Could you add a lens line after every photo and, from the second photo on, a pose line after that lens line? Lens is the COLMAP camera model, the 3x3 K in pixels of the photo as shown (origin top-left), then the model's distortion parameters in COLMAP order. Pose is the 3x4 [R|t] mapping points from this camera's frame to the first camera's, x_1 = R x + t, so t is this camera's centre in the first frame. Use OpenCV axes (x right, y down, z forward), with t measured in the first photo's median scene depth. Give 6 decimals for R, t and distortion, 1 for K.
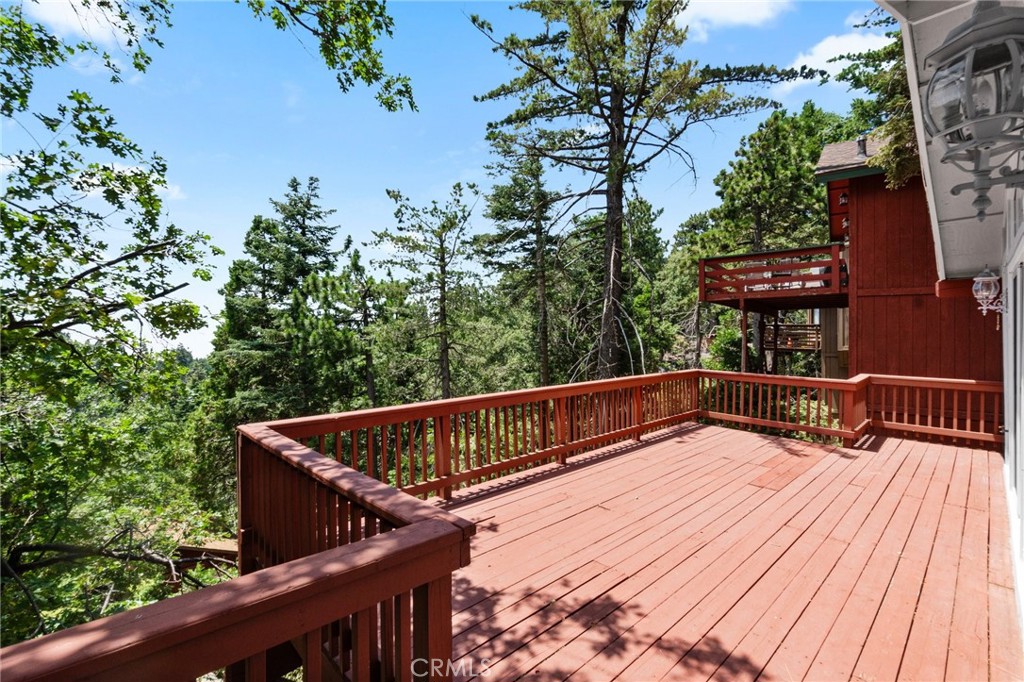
lens RADIAL K [[437.0, 0, 538.3], [0, 437.0, 279.8], [0, 0, 1]] dist [-0.002079, 0.000130]
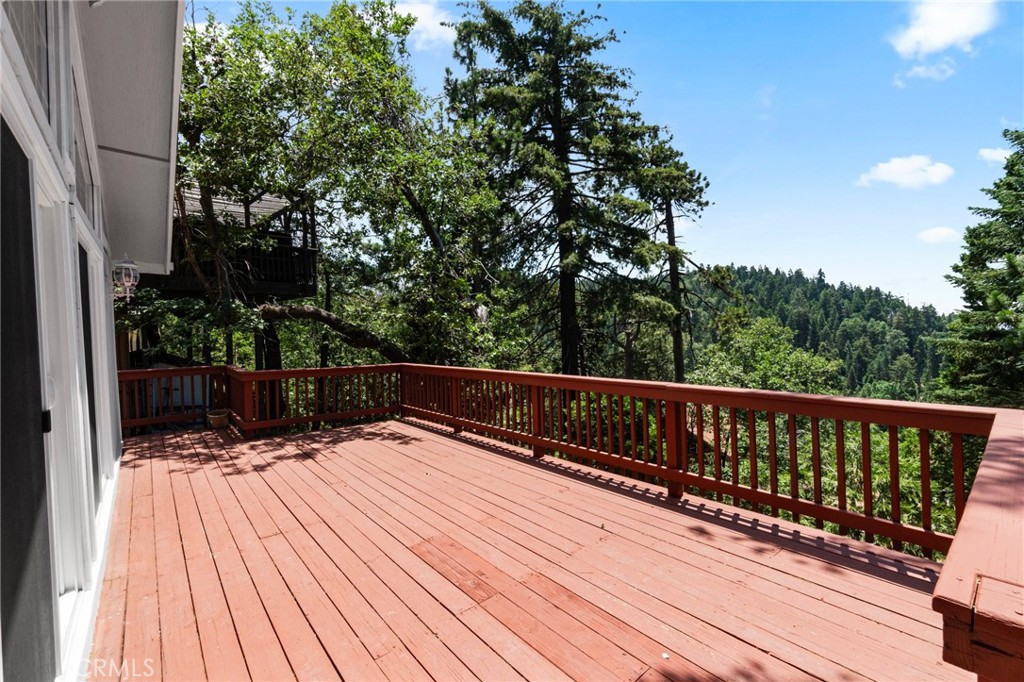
lens RADIAL K [[441.9, 0, 507.9], [0, 441.9, 341.8], [0, 0, 1]] dist [-0.000909, 0.000261]
pose [[-0.088797, 0.022171, -0.995803, 0.280575], [0.148094, 0.988934, 0.008812, 0.042323], [0.984979, -0.146690, -0.091098, 0.291584]]
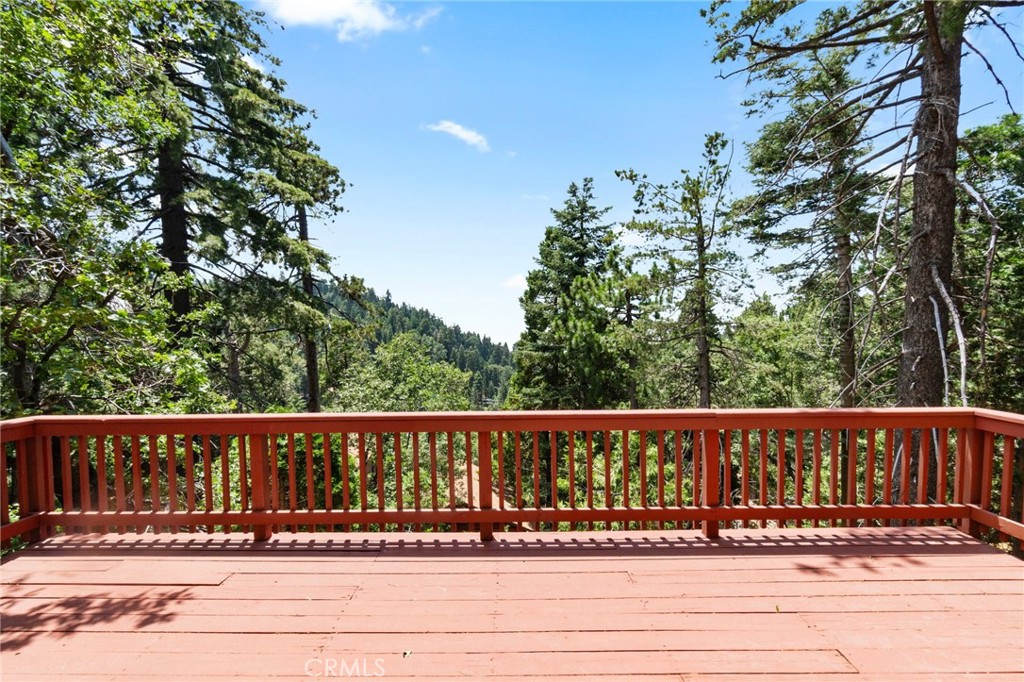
lens RADIAL K [[469.1, 0, 515.1], [0, 469.1, 317.1], [0, 0, 1]] dist [0.002699, 0.000378]
pose [[0.711285, -0.038091, -0.701871, 0.152814], [0.095725, 0.994477, 0.043038, 0.023826], [0.696355, -0.097798, 0.711003, 0.161439]]
